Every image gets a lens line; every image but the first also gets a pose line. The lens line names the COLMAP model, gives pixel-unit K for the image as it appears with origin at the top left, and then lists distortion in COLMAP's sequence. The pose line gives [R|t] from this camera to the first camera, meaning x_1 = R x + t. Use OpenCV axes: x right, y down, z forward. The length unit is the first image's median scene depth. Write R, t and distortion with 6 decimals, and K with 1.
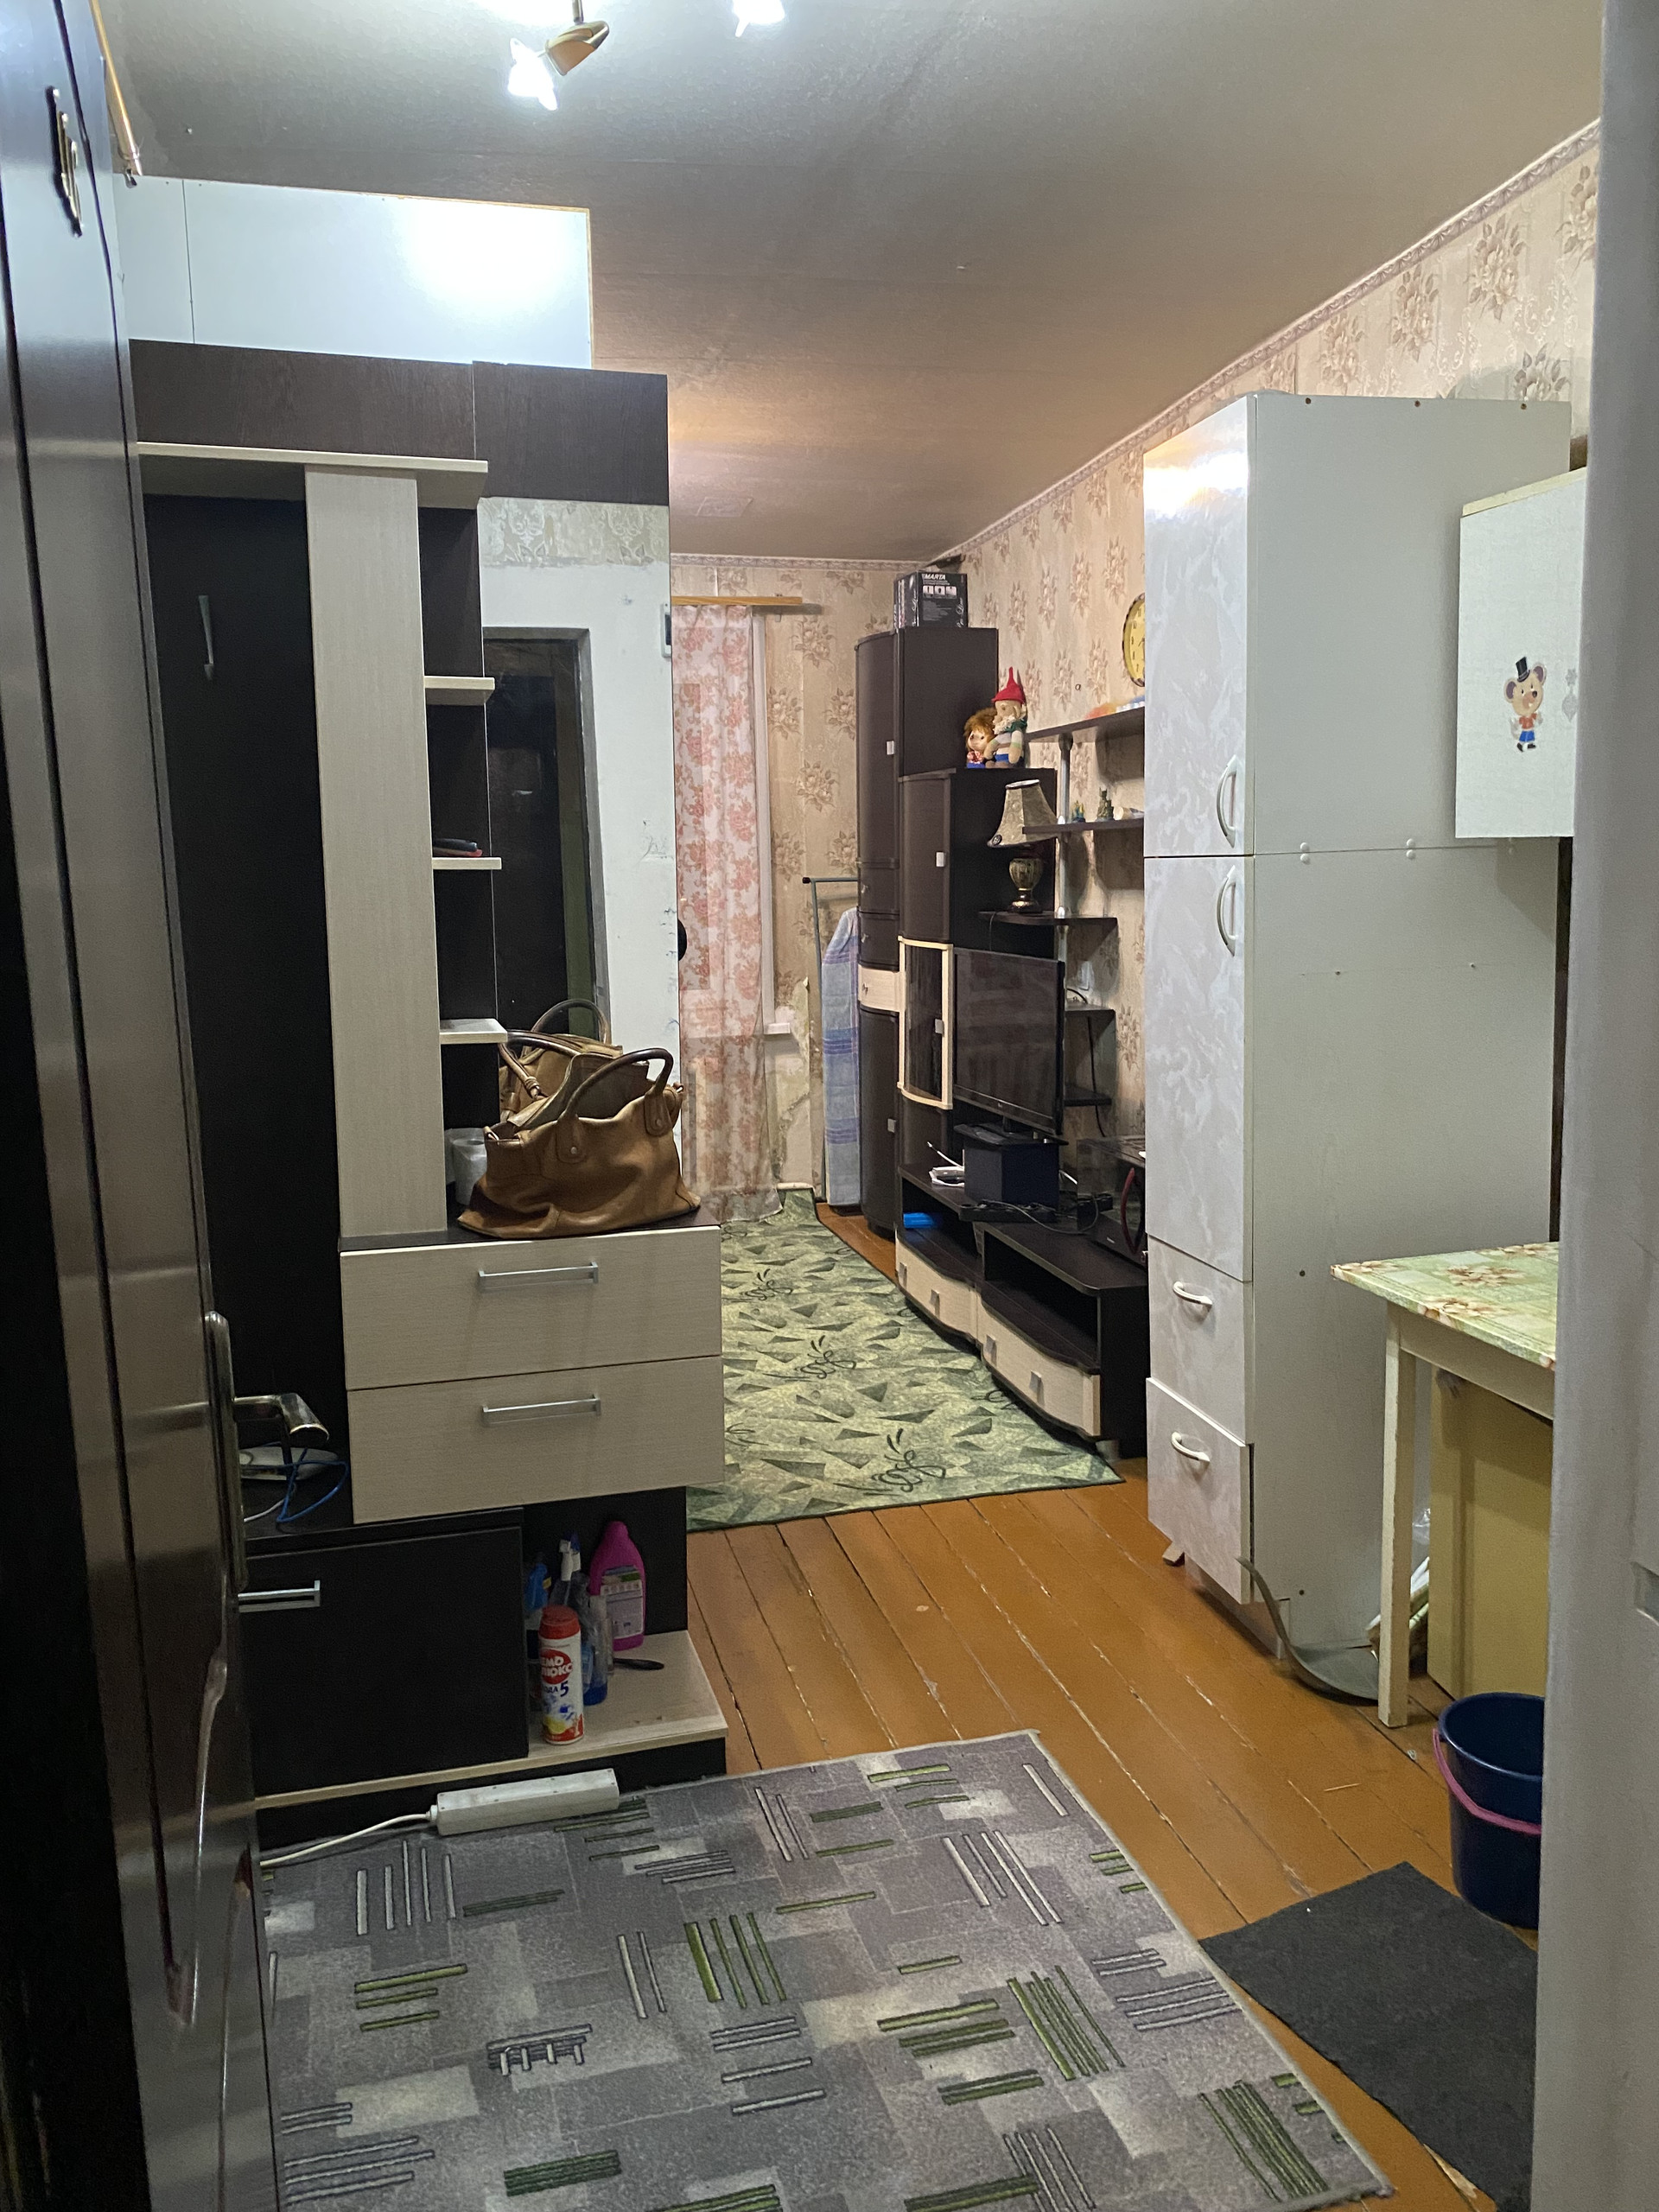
lens RADIAL K [[1684.2, 0, 851.2], [0, 1684.2, 1110.6], [0, 0, 1]] dist [0.040187, -0.044986]
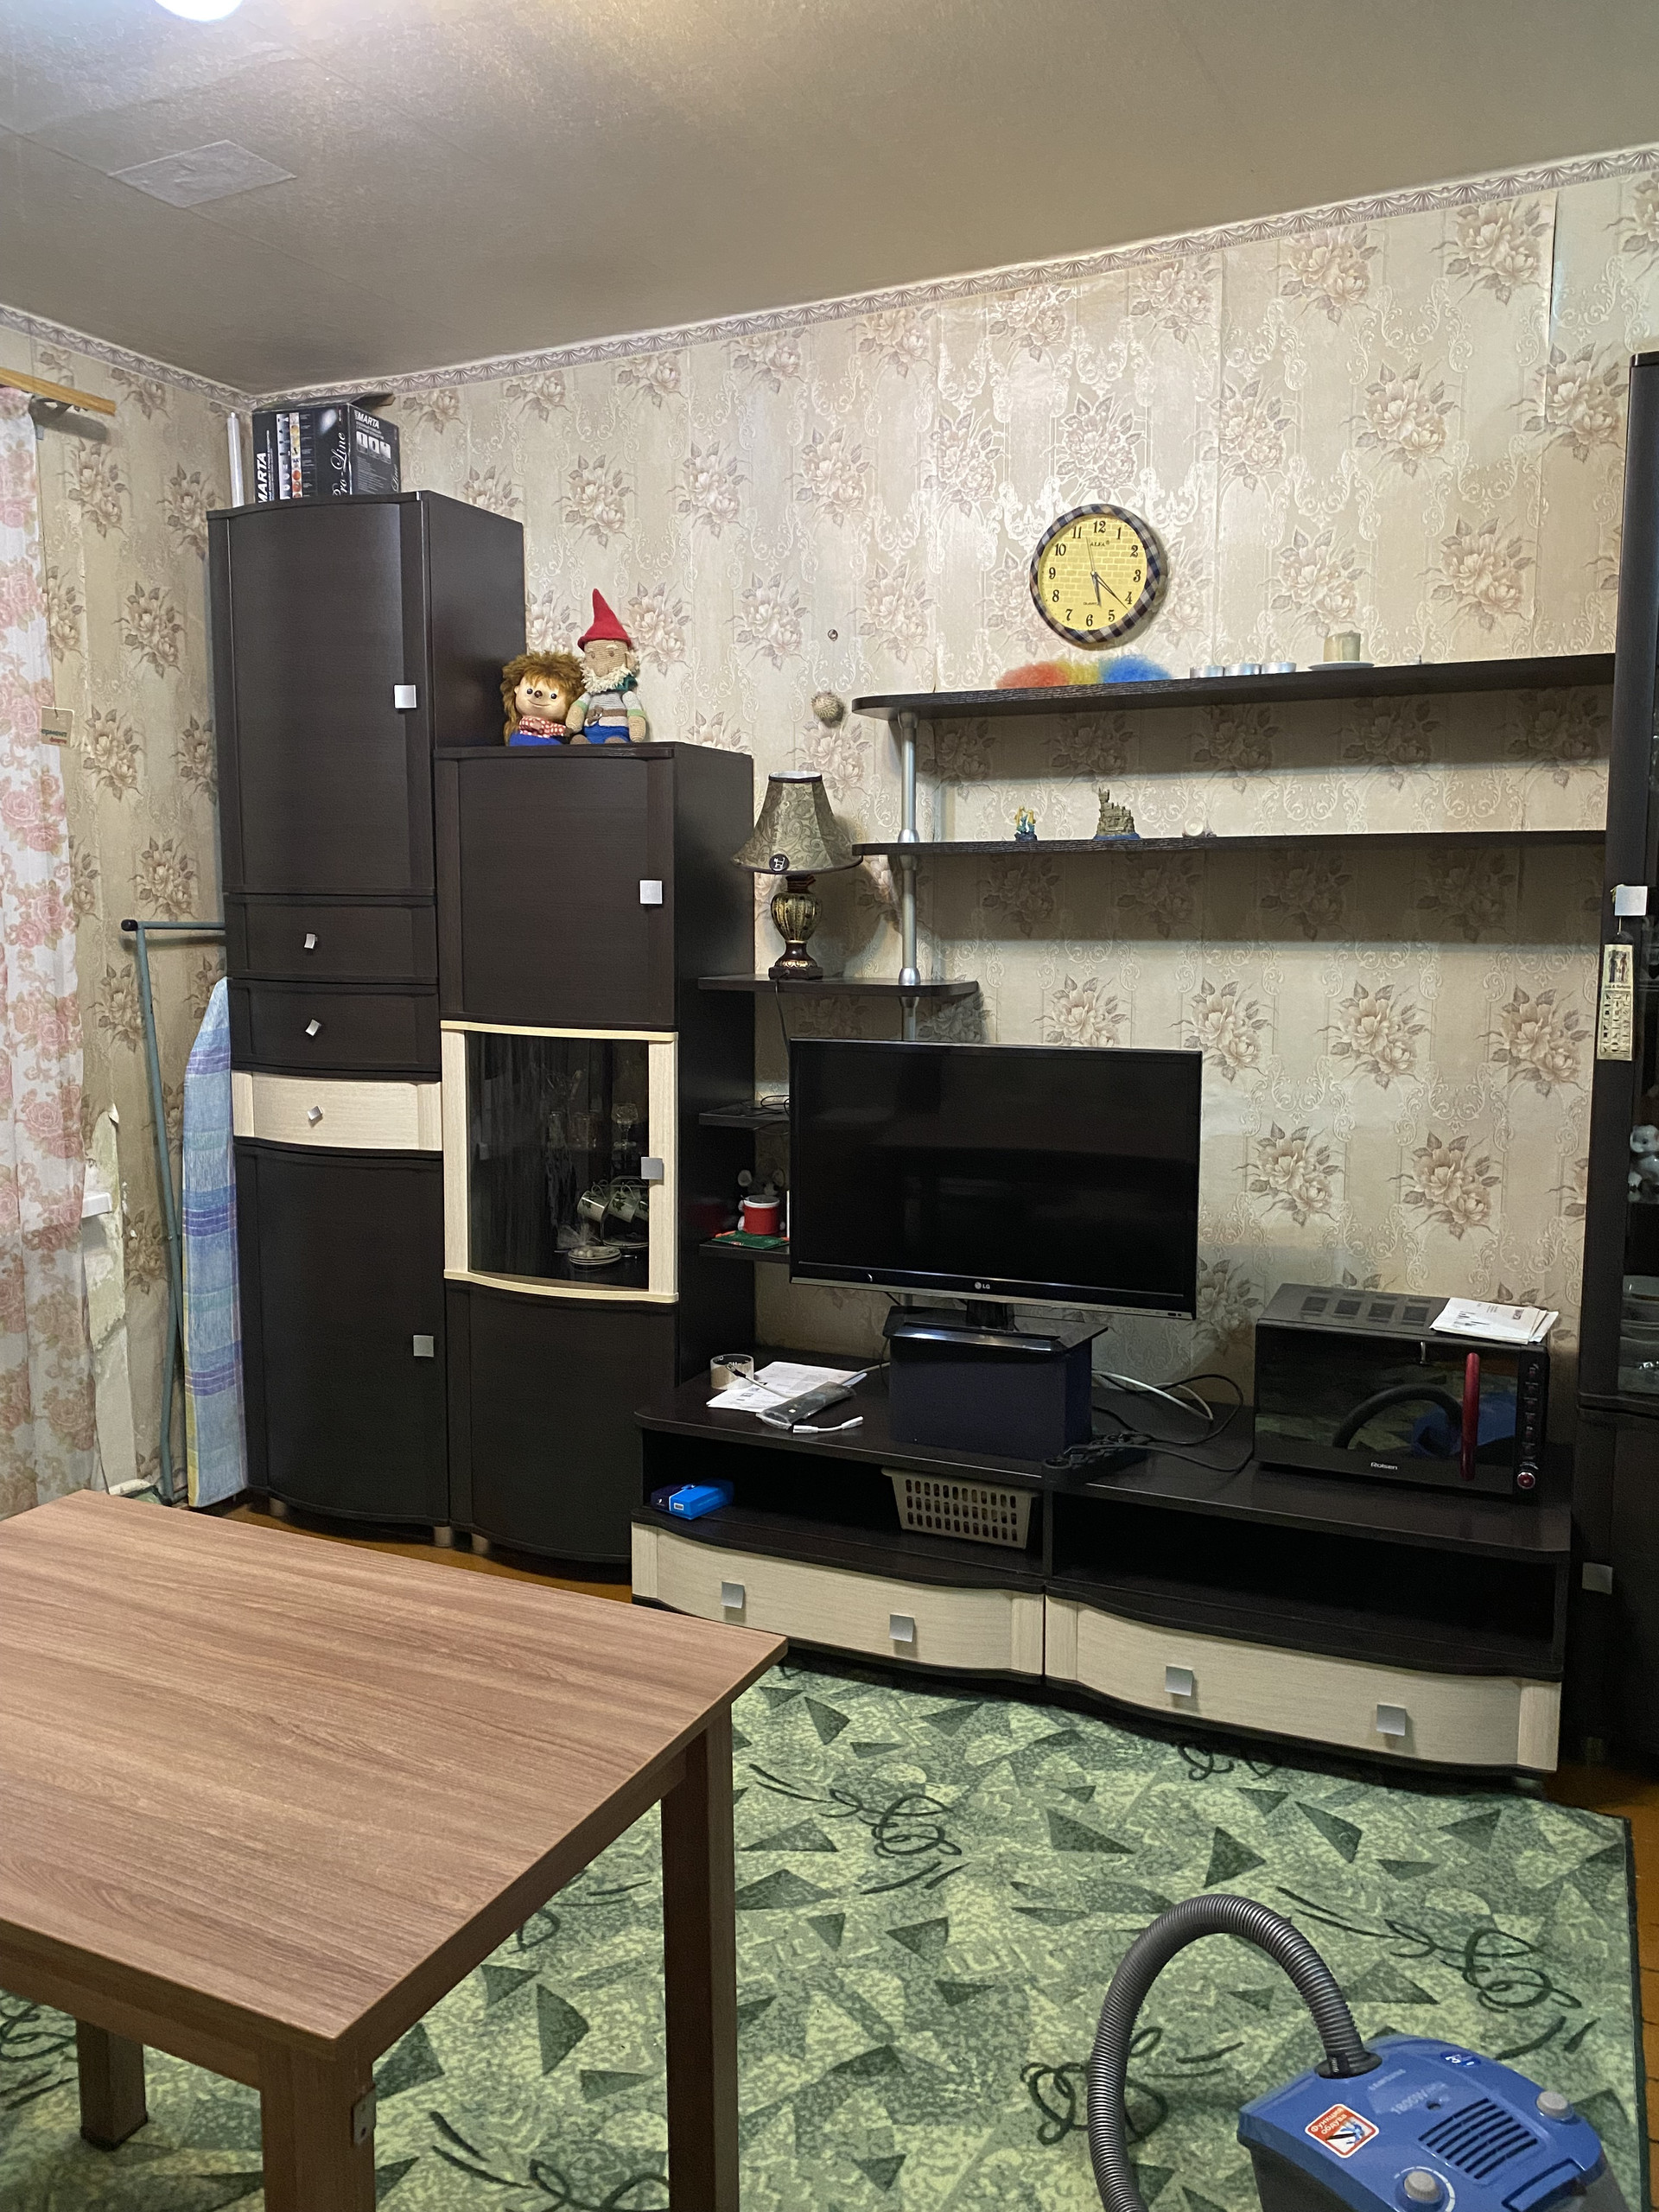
lens RADIAL K [[1688.1, 0, 853.3], [0, 1688.1, 1083.4], [0, 0, 1]] dist [-0.001039, 0.002643]
pose [[0.603669, -0.081276, 0.793081, -0.484651], [0.110886, 0.993680, 0.017431, -0.106459], [-0.789486, 0.077419, 0.608866, 0.743274]]
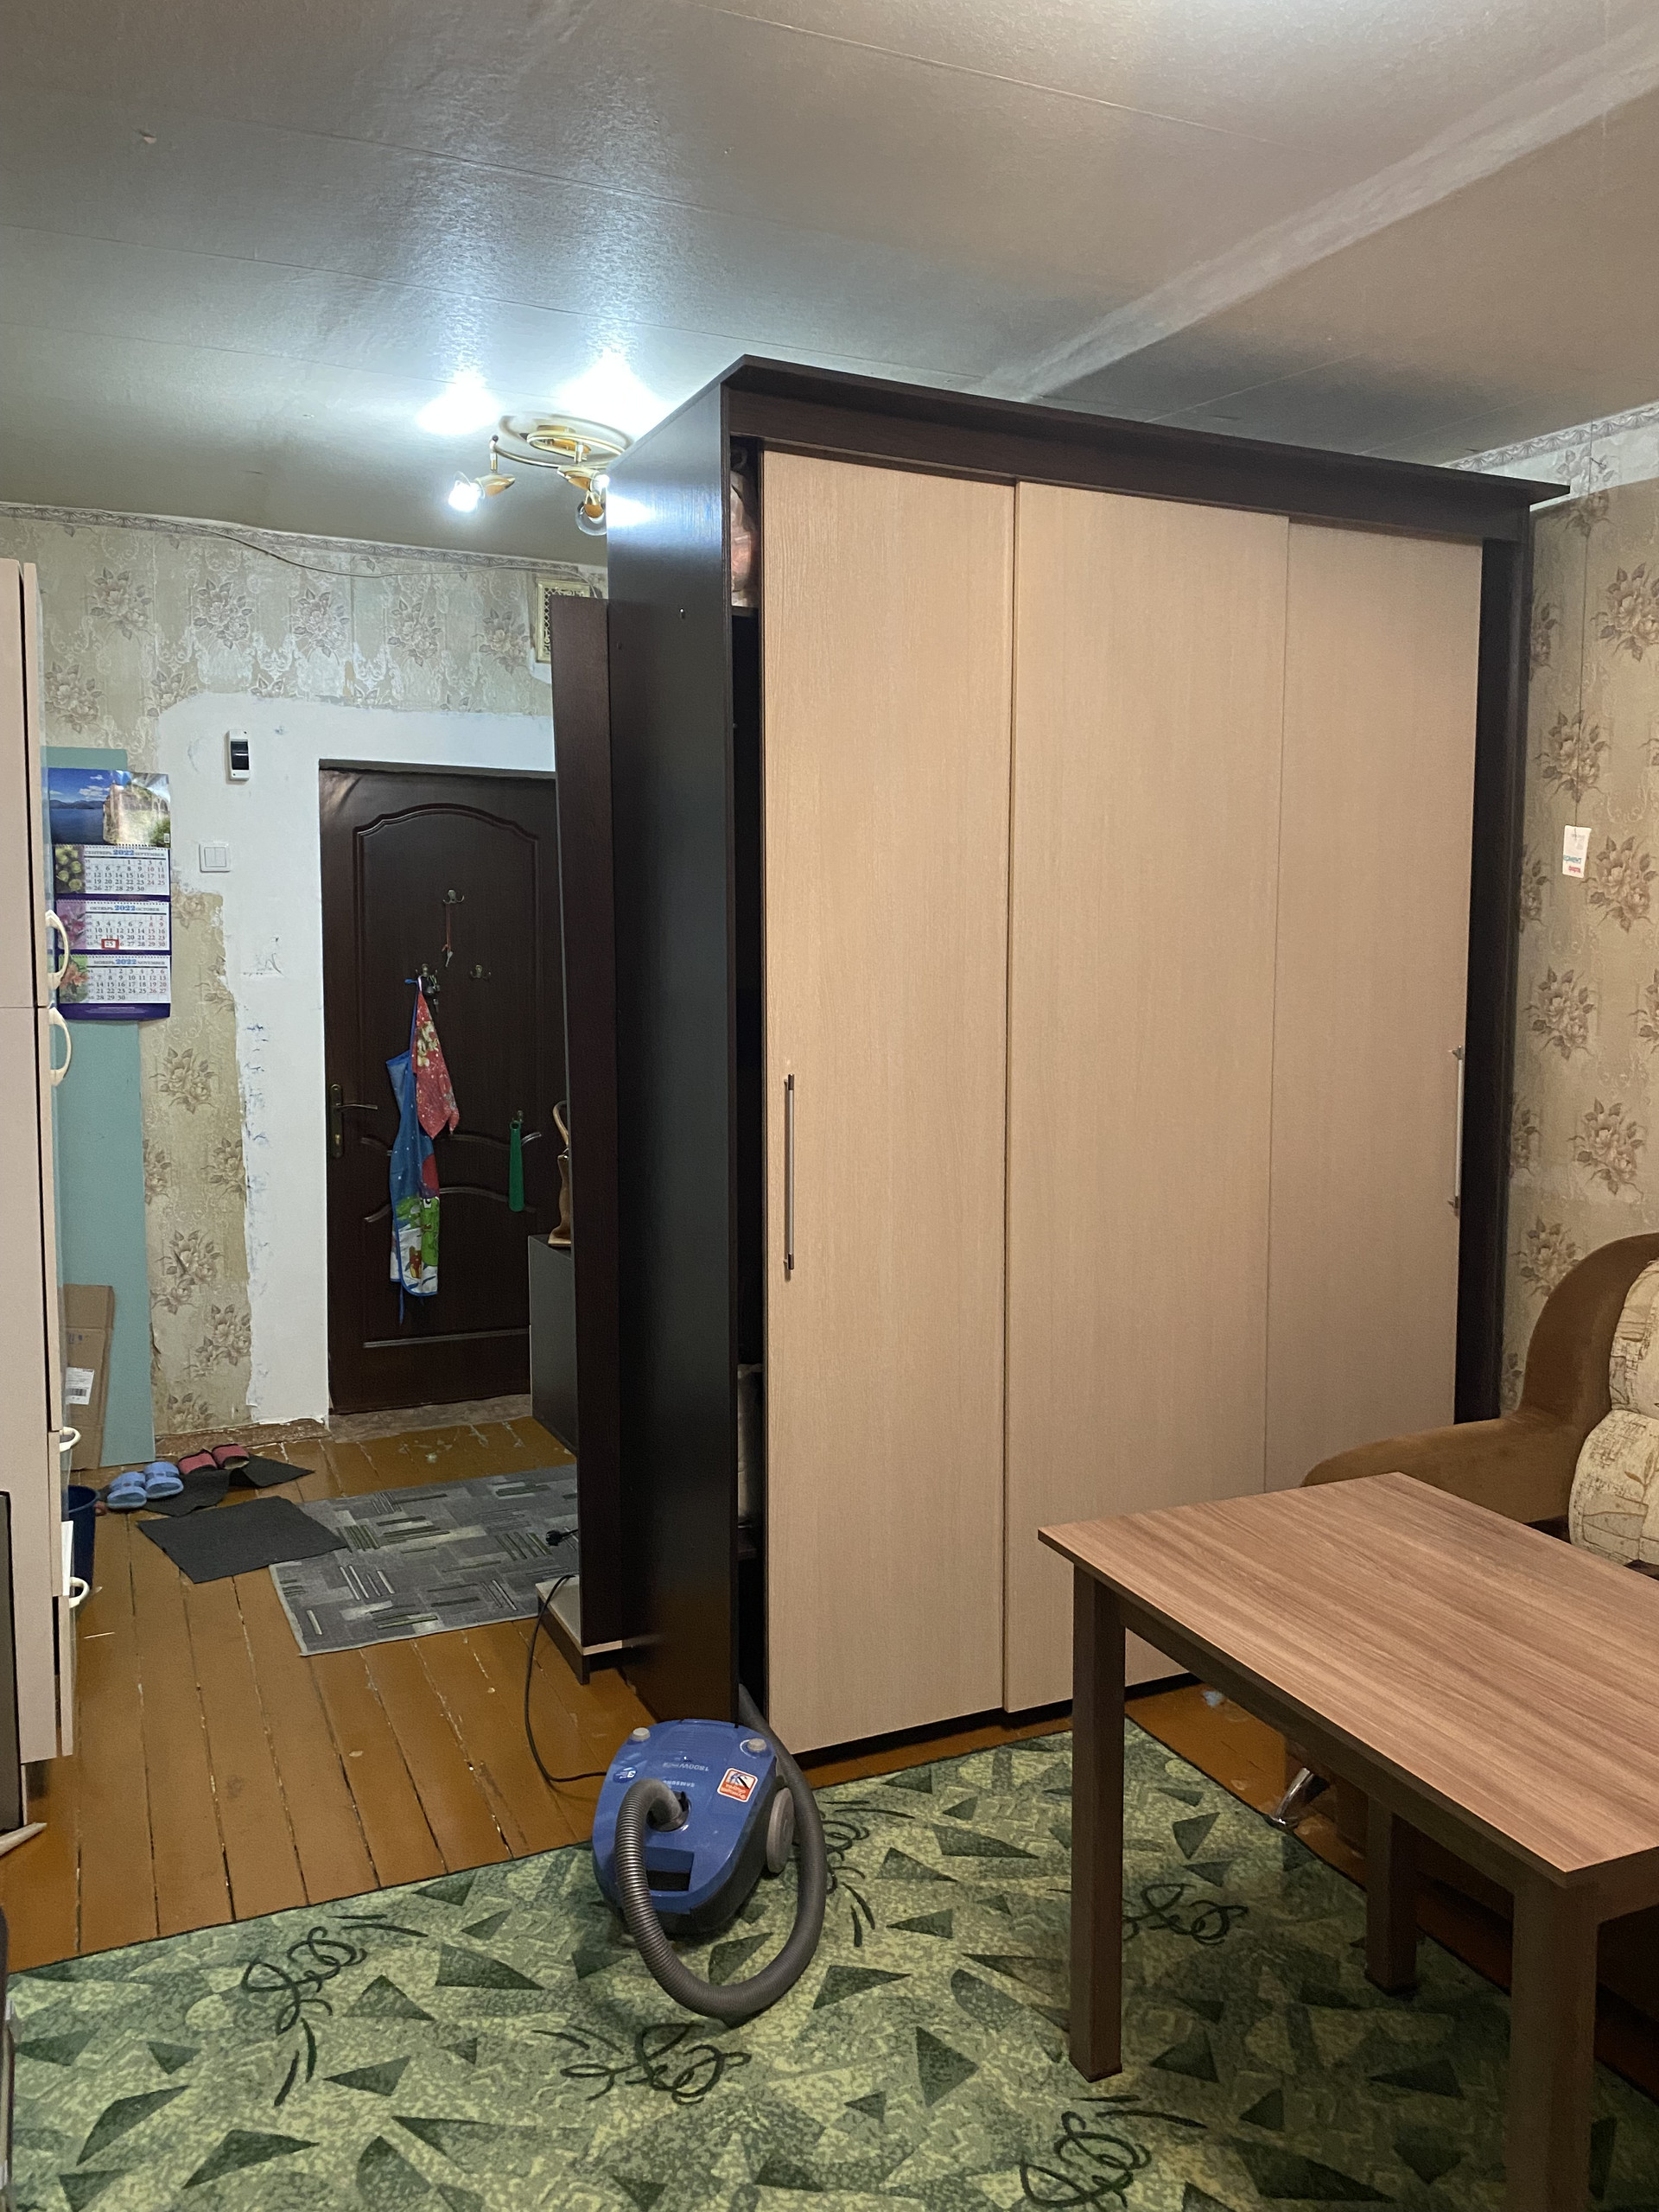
lens RADIAL K [[1670.8, 0, 832.6], [0, 1670.8, 1071.4], [0, 0, 1]] dist [0.004571, -0.001763]
pose [[-0.986114, 0.036622, -0.161984, -0.067826], [-0.002431, 0.972095, 0.234575, -0.245538], [0.166054, 0.231712, -0.958507, 1.448826]]
